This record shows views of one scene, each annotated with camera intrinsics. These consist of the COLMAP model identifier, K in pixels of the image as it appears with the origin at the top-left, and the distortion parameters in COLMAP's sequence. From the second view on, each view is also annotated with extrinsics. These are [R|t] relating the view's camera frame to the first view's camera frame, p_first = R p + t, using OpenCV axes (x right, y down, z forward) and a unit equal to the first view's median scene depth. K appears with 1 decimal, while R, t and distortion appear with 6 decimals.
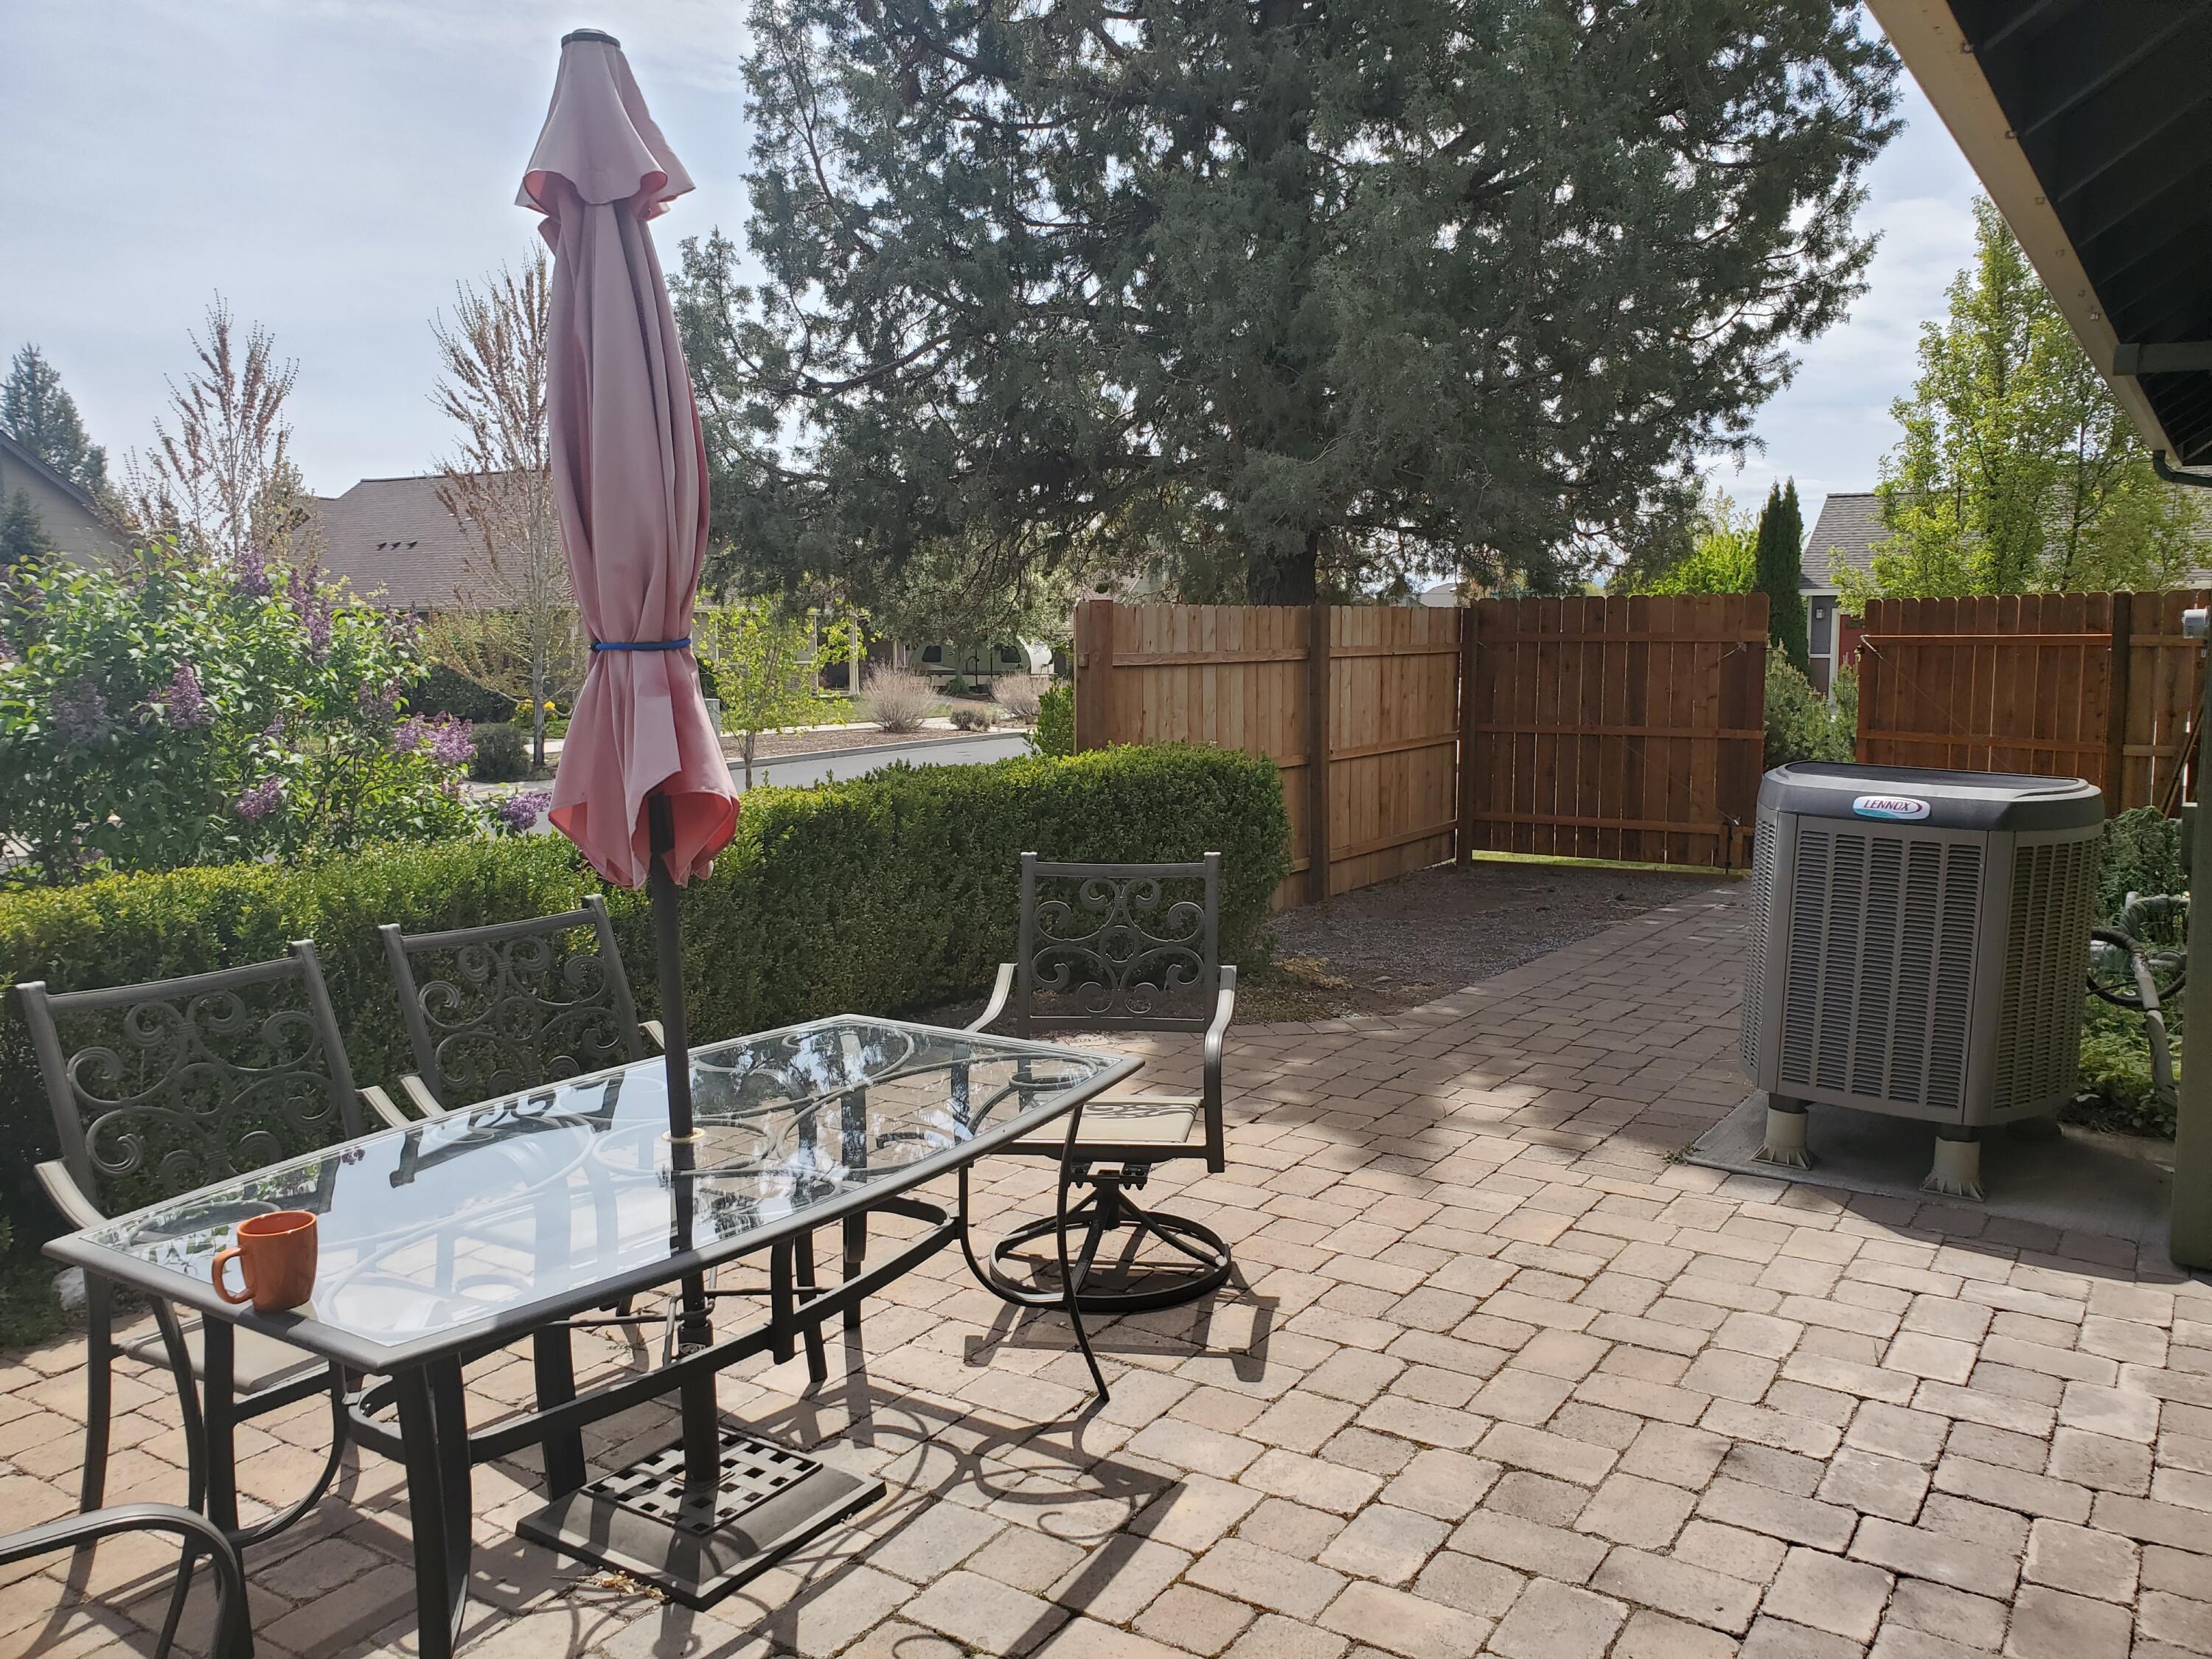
lens RADIAL K [[1706.7, 0, 1106.0], [0, 1706.7, 829.5], [0, 0, 1]] dist [0.085745, 0.002924]
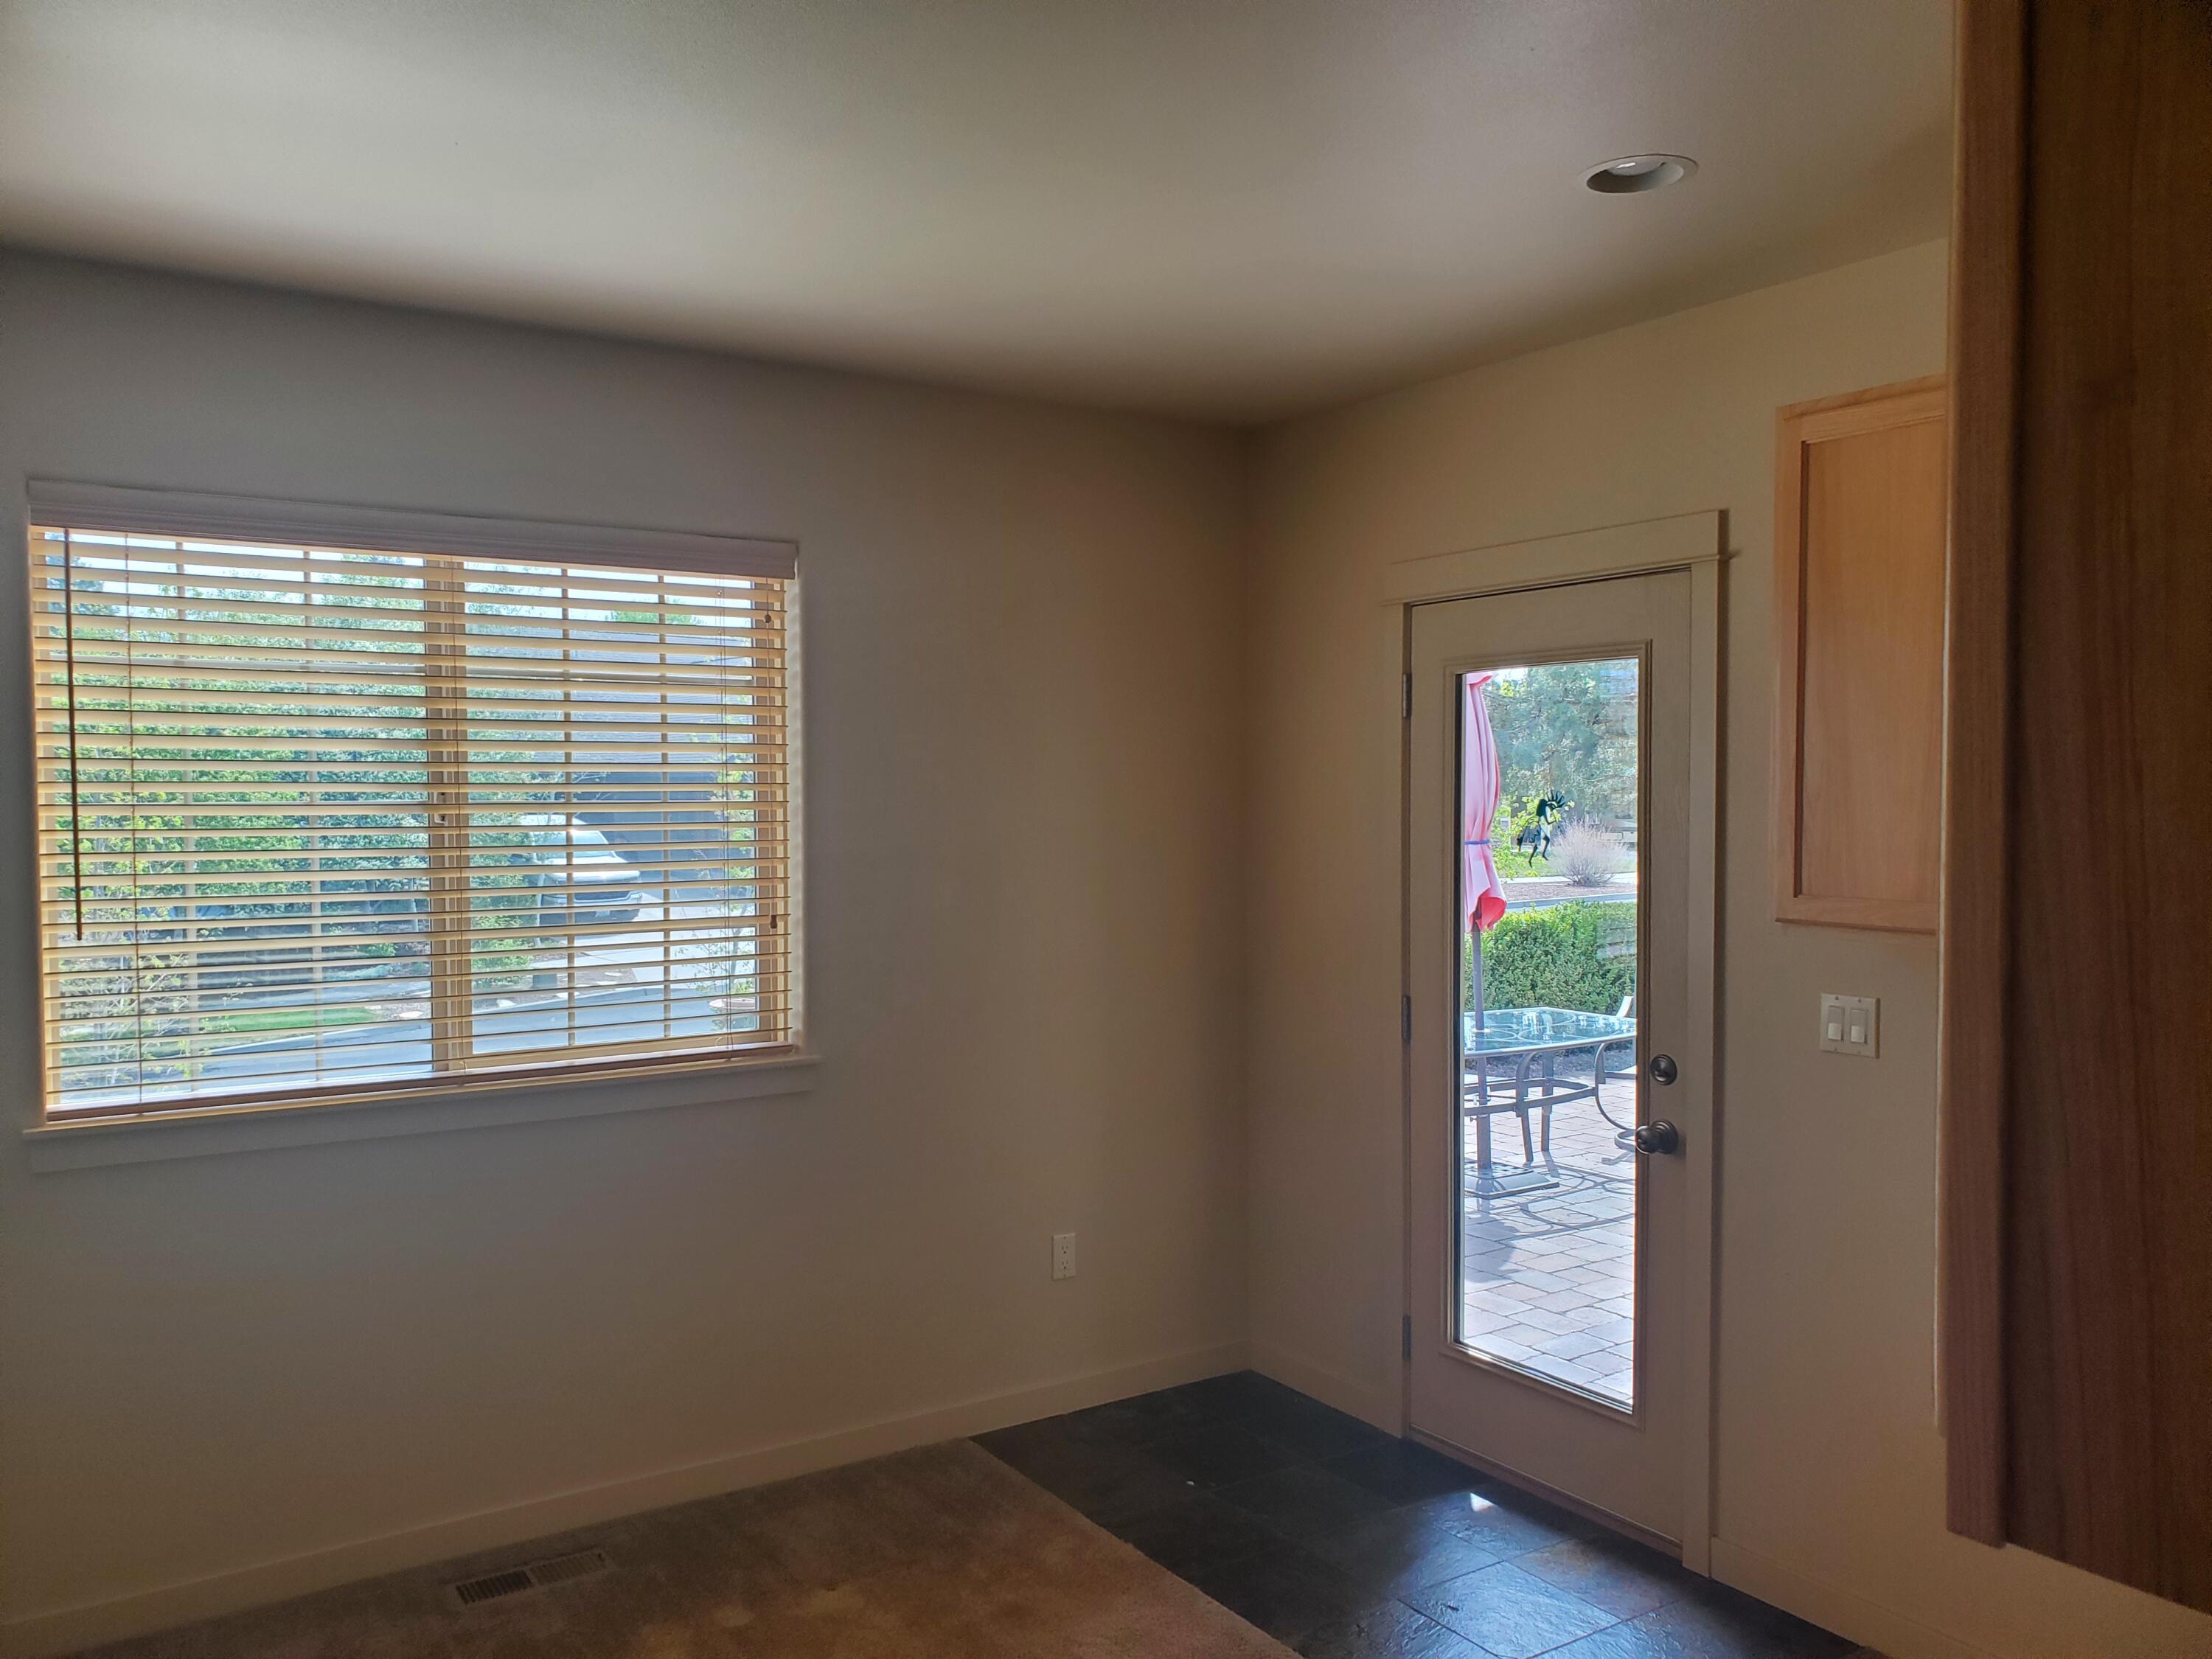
lens RADIAL K [[1706.7, 0, 1106.0], [0, 1706.7, 829.5], [0, 0, 1]] dist [0.085745, 0.002924]
pose [[0.922398, 0.022731, -0.385571, 0.097234], [-0.056291, 0.995520, -0.075974, 0.046098], [0.382117, 0.091783, 0.919545, -0.707898]]
